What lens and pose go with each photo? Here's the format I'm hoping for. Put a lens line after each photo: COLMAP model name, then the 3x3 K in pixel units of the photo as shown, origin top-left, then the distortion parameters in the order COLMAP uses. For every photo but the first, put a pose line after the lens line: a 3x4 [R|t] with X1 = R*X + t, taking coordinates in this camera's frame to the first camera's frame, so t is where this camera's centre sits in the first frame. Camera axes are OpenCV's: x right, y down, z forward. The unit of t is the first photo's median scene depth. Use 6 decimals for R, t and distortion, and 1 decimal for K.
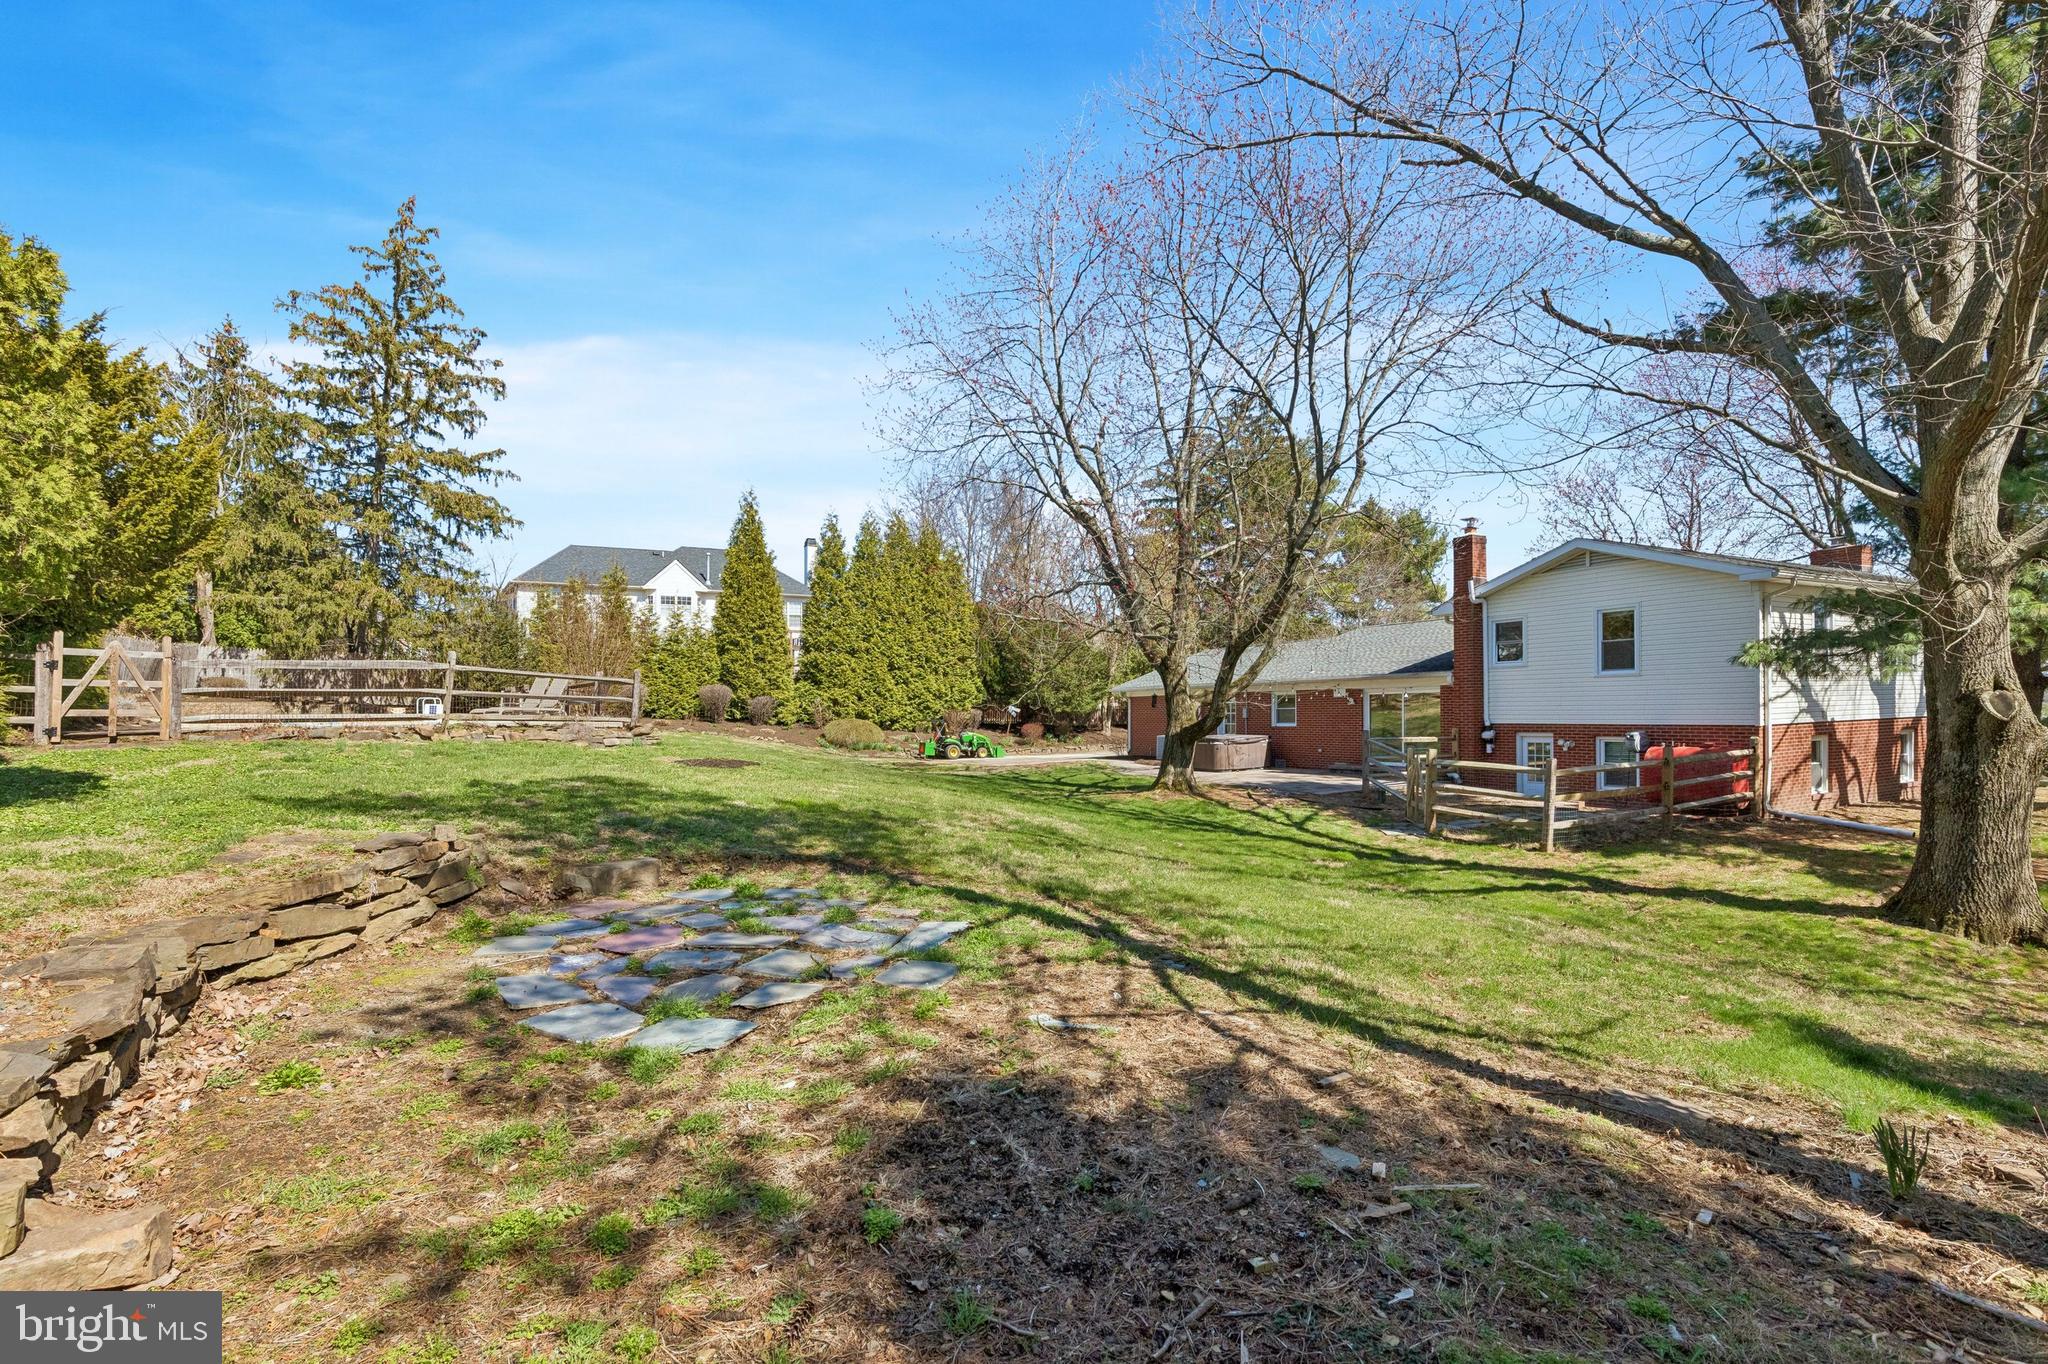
lens RADIAL K [[936.1, 0, 1043.8], [0, 936.1, 714.6], [0, 0, 1]] dist [-0.001330, -0.000047]
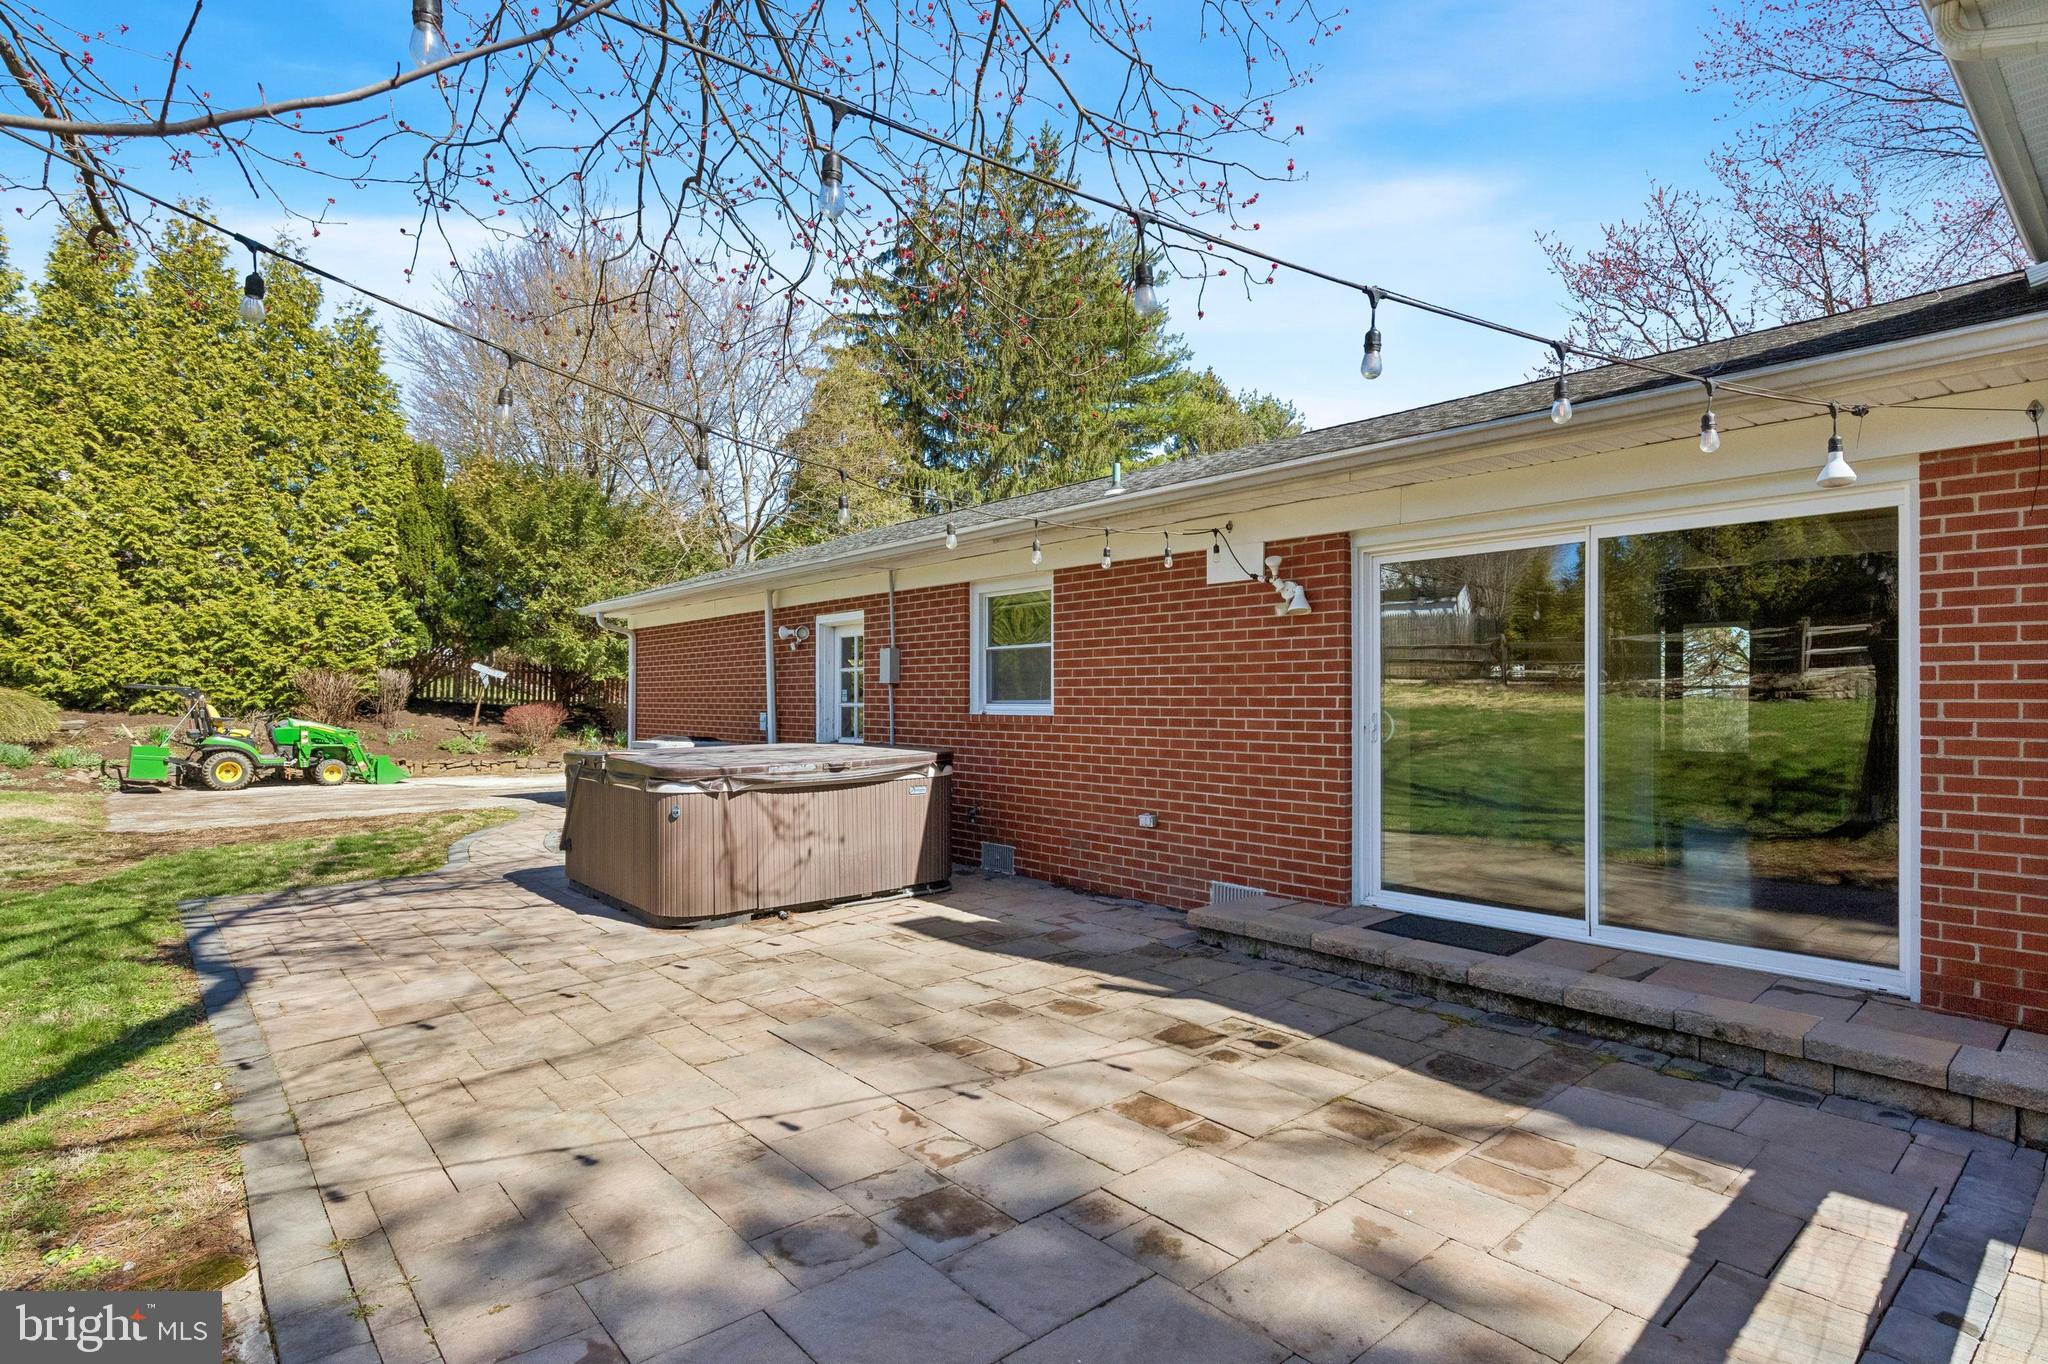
lens RADIAL K [[1033.3, 0, 1024.0], [0, 1033.3, 682.0], [0, 0, 1]] dist [-0.001470, -0.000595]
pose [[0.984108, 0.023101, 0.176062, 0.143355], [-0.018926, 0.999499, -0.025354, 0.007270], [-0.176560, 0.021619, 0.984052, 0.490396]]
